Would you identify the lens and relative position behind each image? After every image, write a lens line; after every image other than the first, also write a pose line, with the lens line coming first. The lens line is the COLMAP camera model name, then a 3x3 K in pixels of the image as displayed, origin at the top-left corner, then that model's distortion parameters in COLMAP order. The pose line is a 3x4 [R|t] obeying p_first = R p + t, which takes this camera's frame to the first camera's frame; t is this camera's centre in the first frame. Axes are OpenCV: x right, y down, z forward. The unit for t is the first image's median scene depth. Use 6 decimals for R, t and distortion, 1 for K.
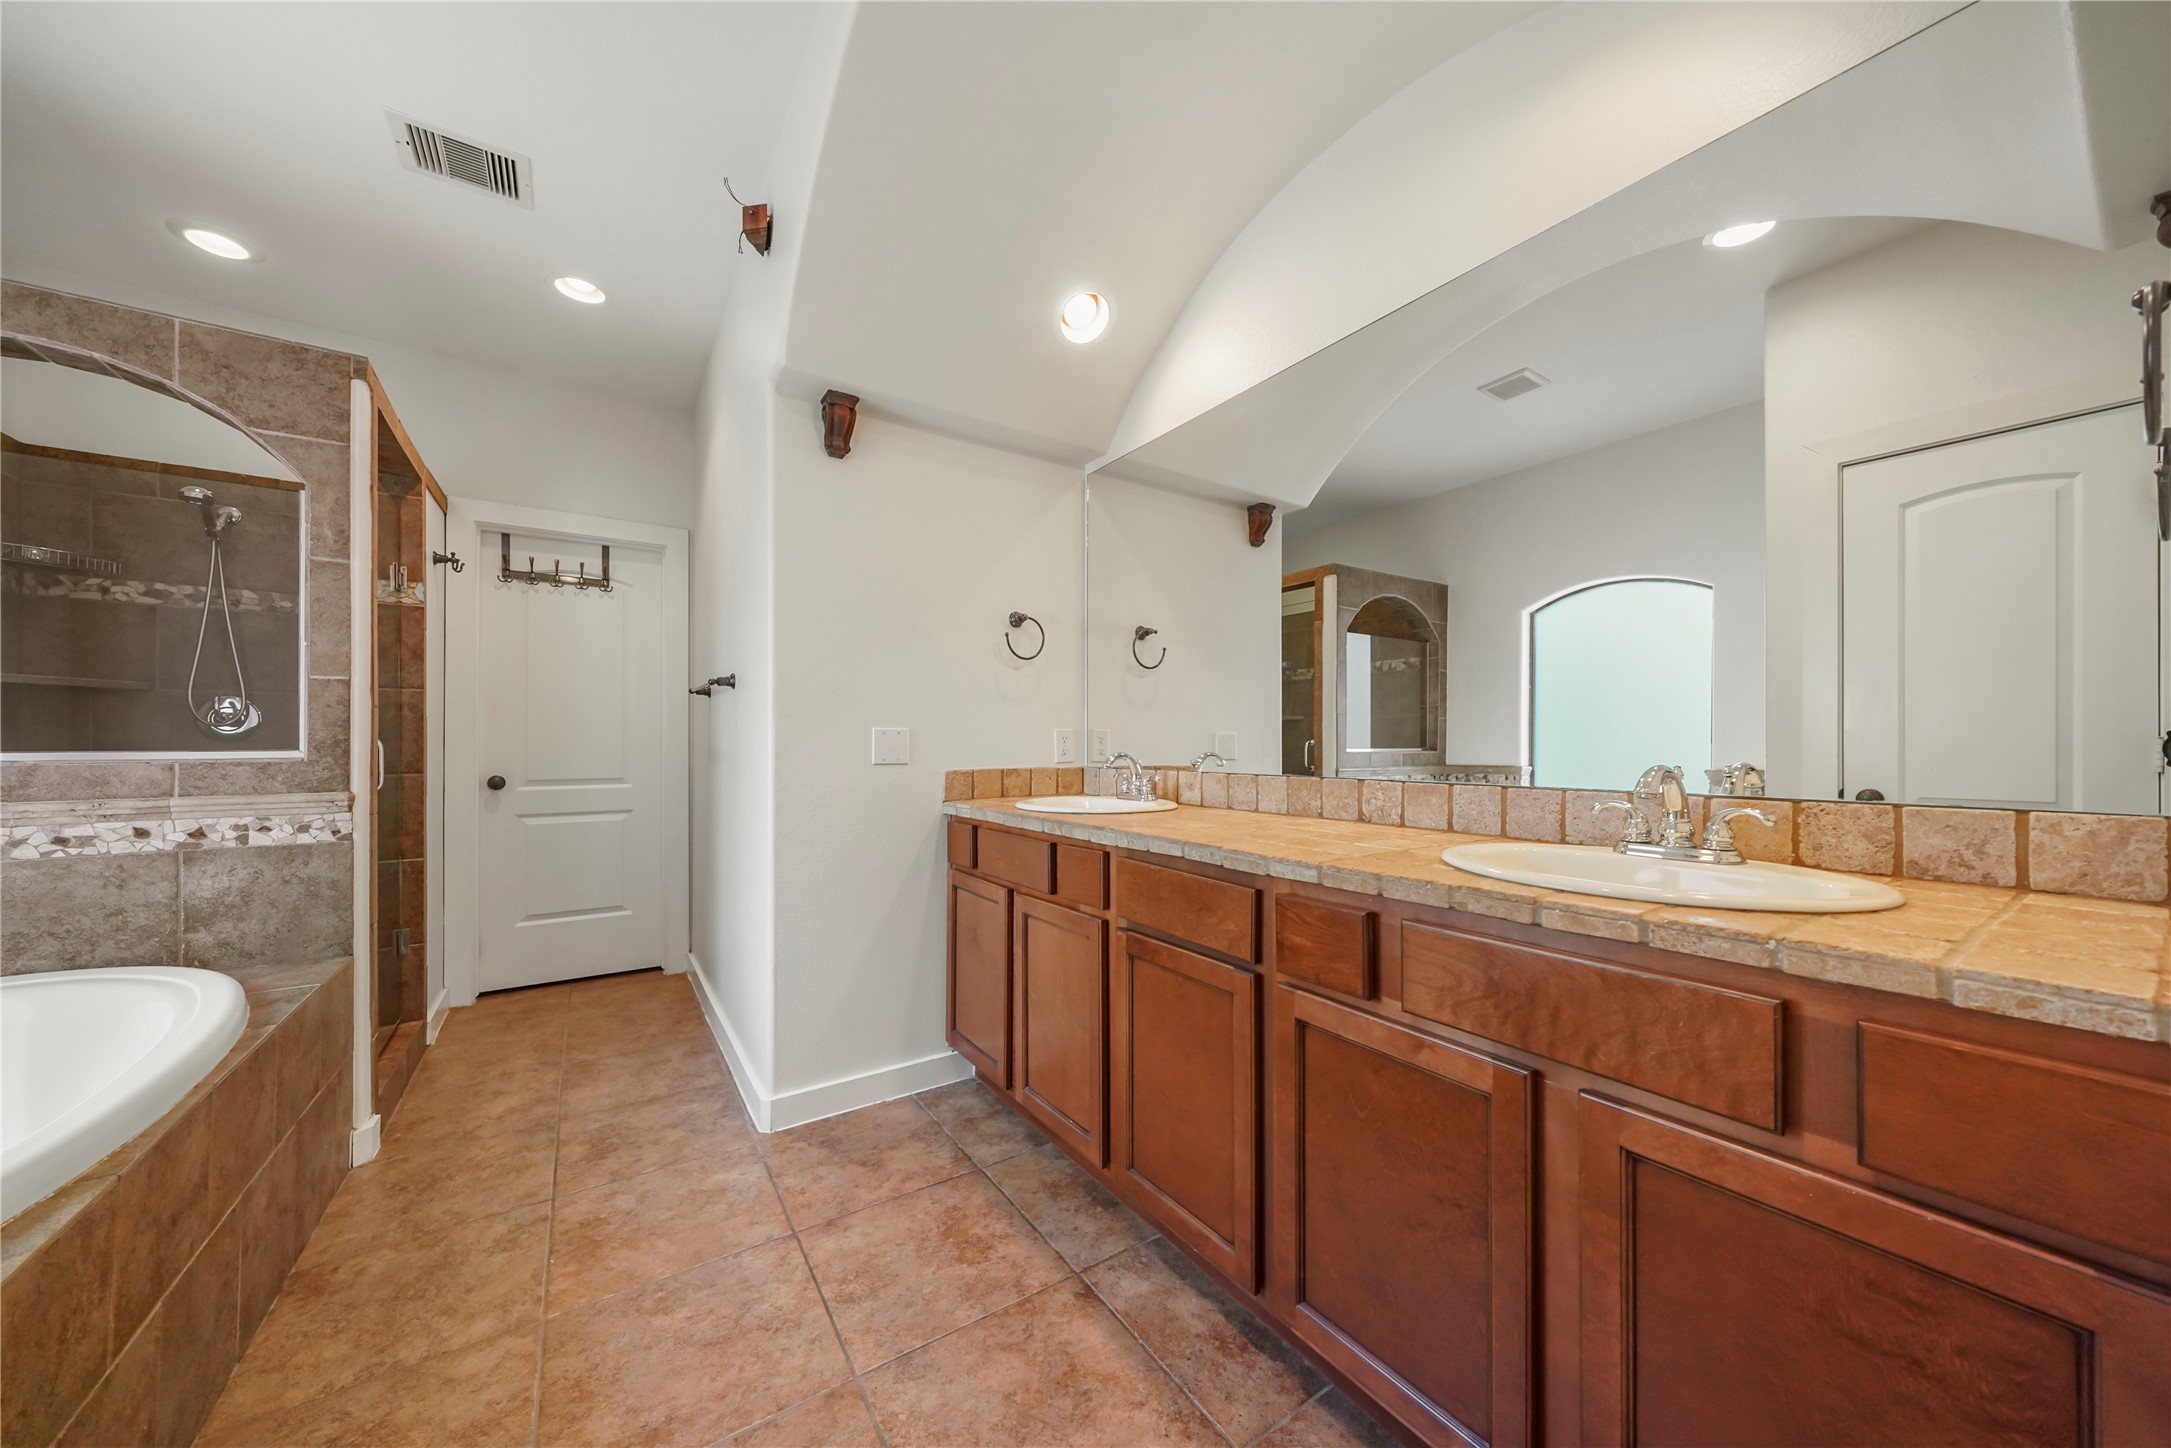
lens RADIAL K [[743.5, 0, 1077.0], [0, 743.5, 742.8], [0, 0, 1]] dist [-0.000896, -0.000035]
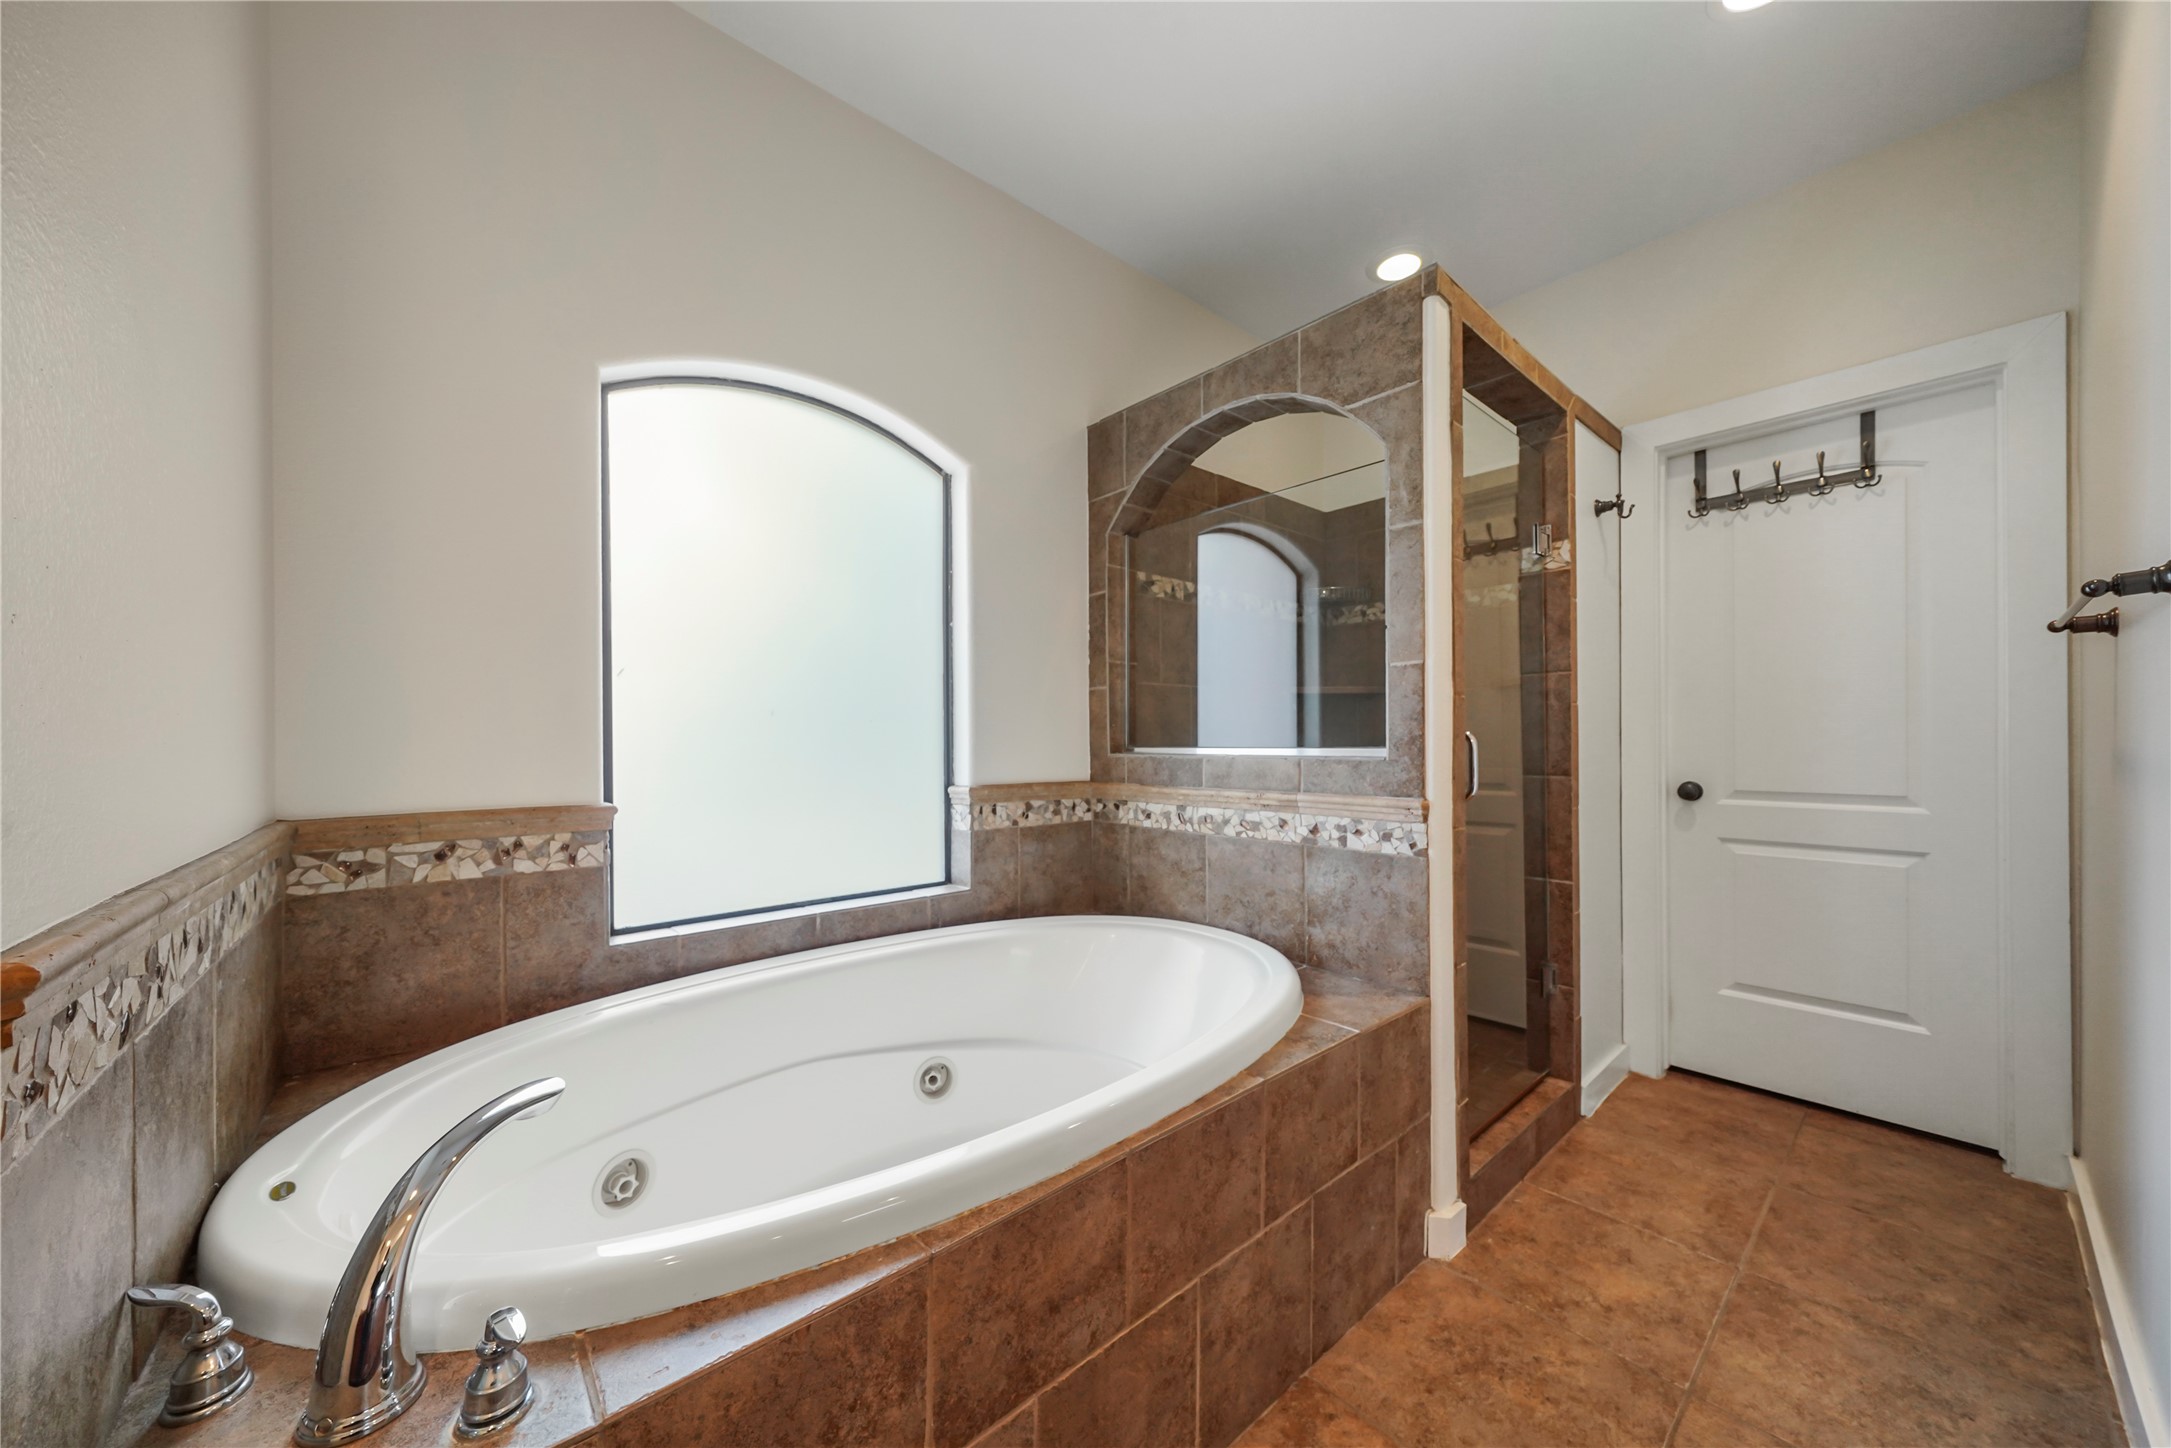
lens RADIAL K [[747.0, 0, 1081.1], [0, 747.0, 737.2], [0, 0, 1]] dist [0.005550, -0.002099]
pose [[0.129151, -0.002195, -0.991623, -0.202026], [0.005564, 0.999983, -0.001488, -0.003612], [0.991609, -0.005325, 0.129161, 0.515422]]
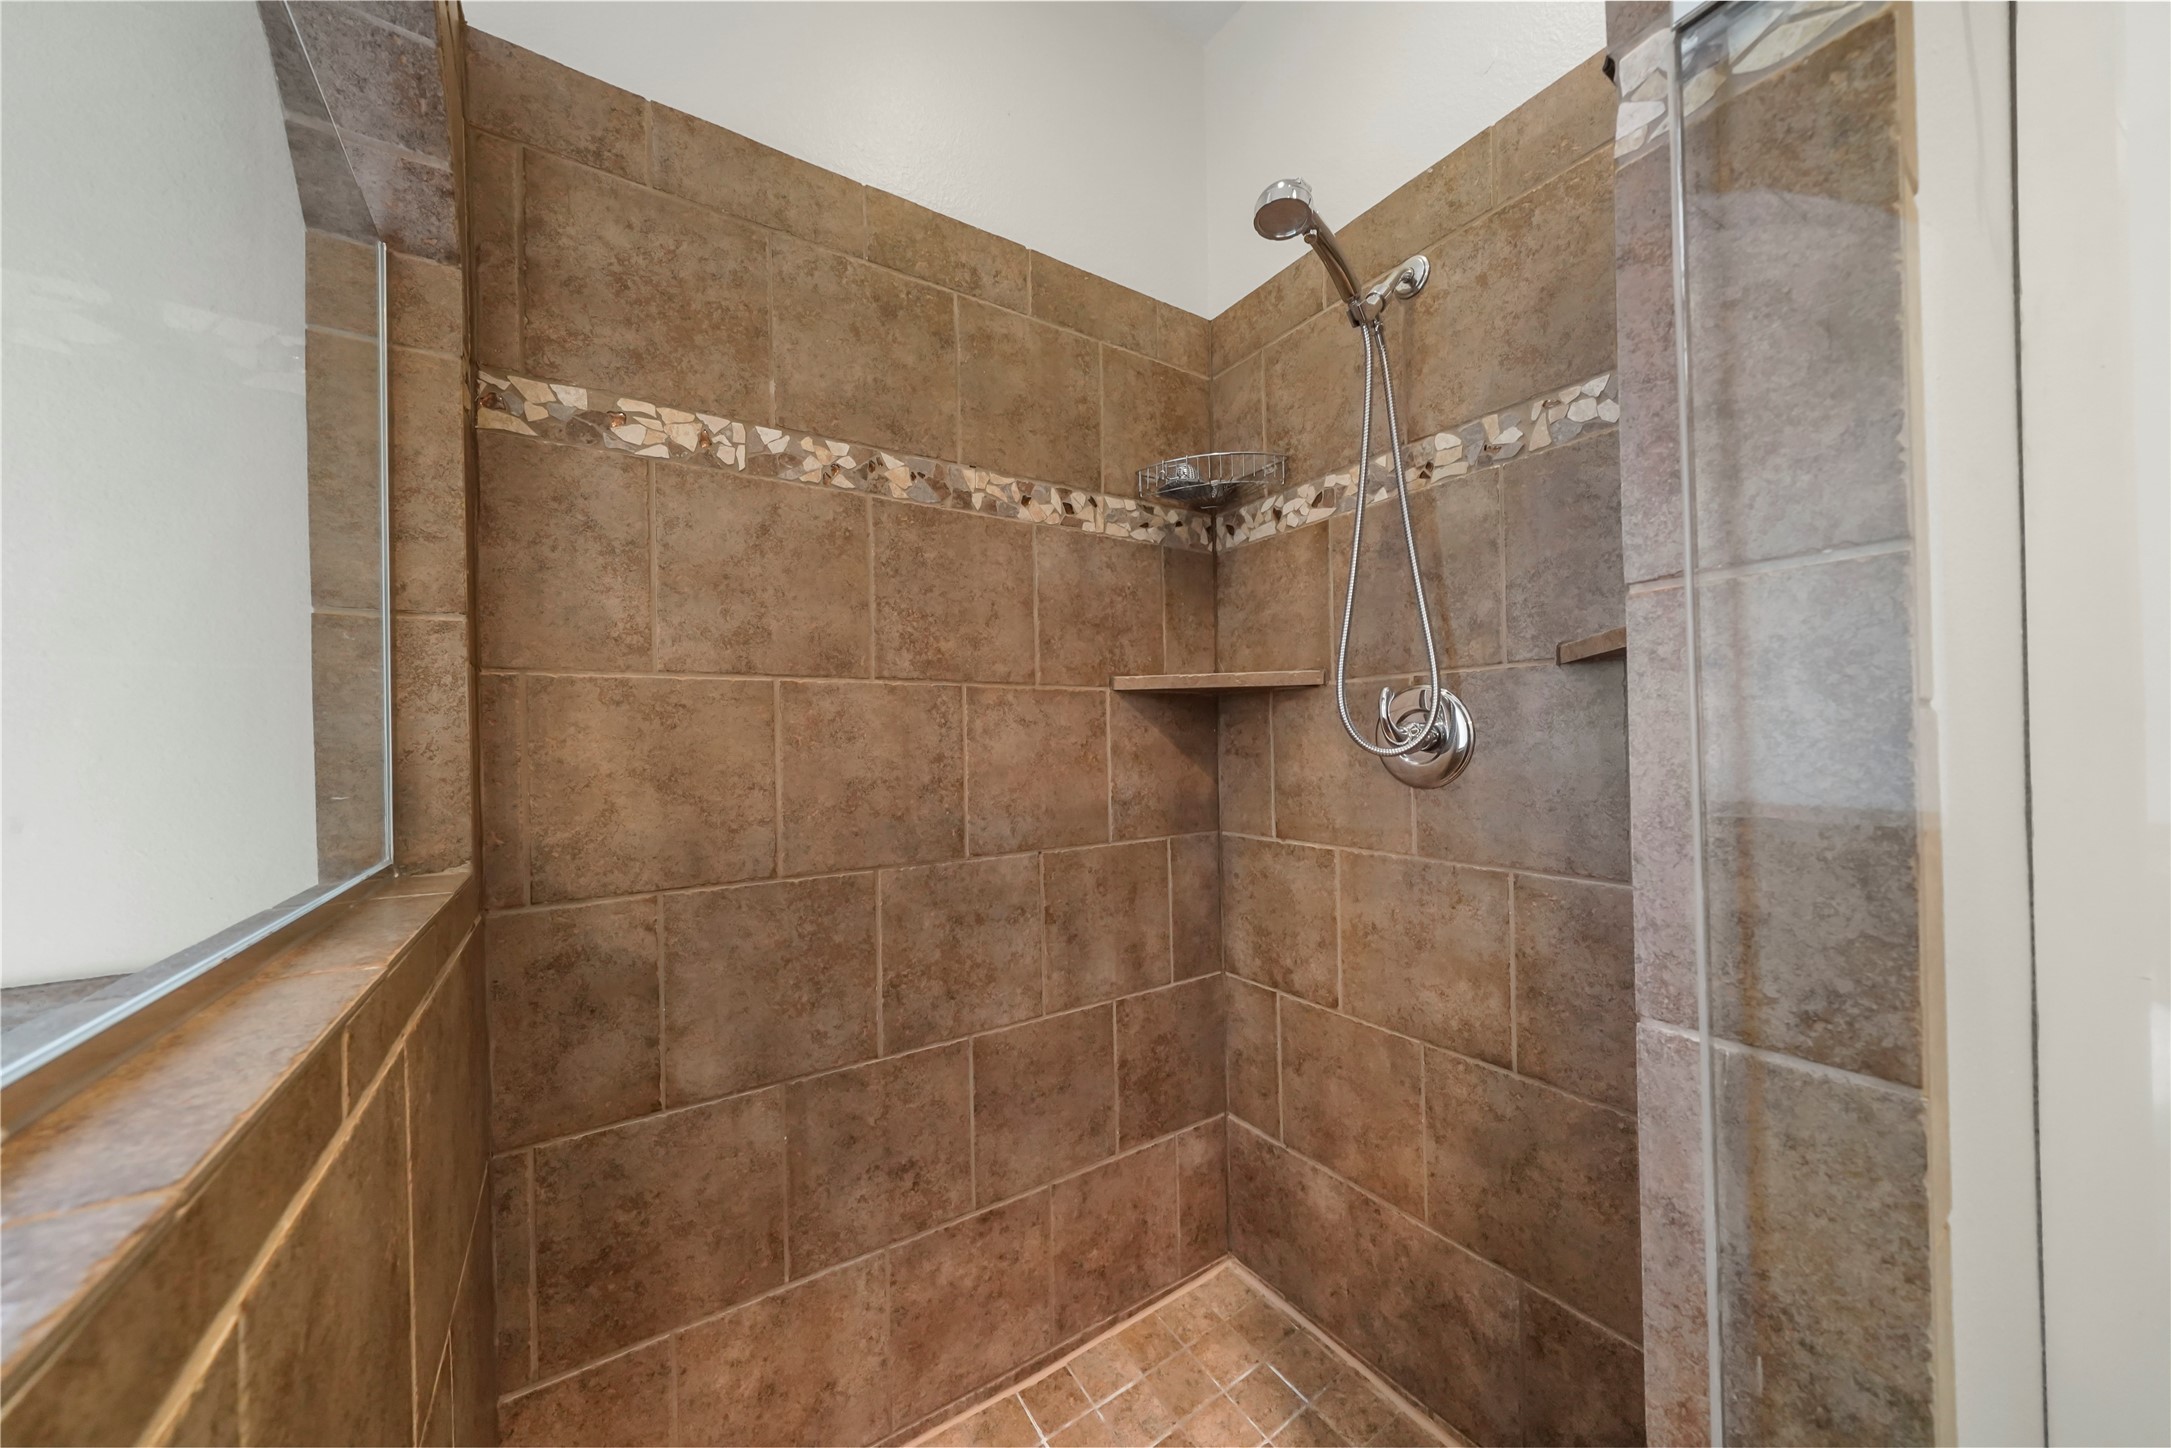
lens RADIAL K [[743.5, 0, 1077.0], [0, 743.5, 742.8], [0, 0, 1]] dist [-0.000896, -0.000035]
pose [[-0.004396, -0.001569, -0.999989, -1.010826], [0.021602, 0.999765, -0.001663, -0.045477], [0.999757, -0.021609, -0.004361, 1.154673]]
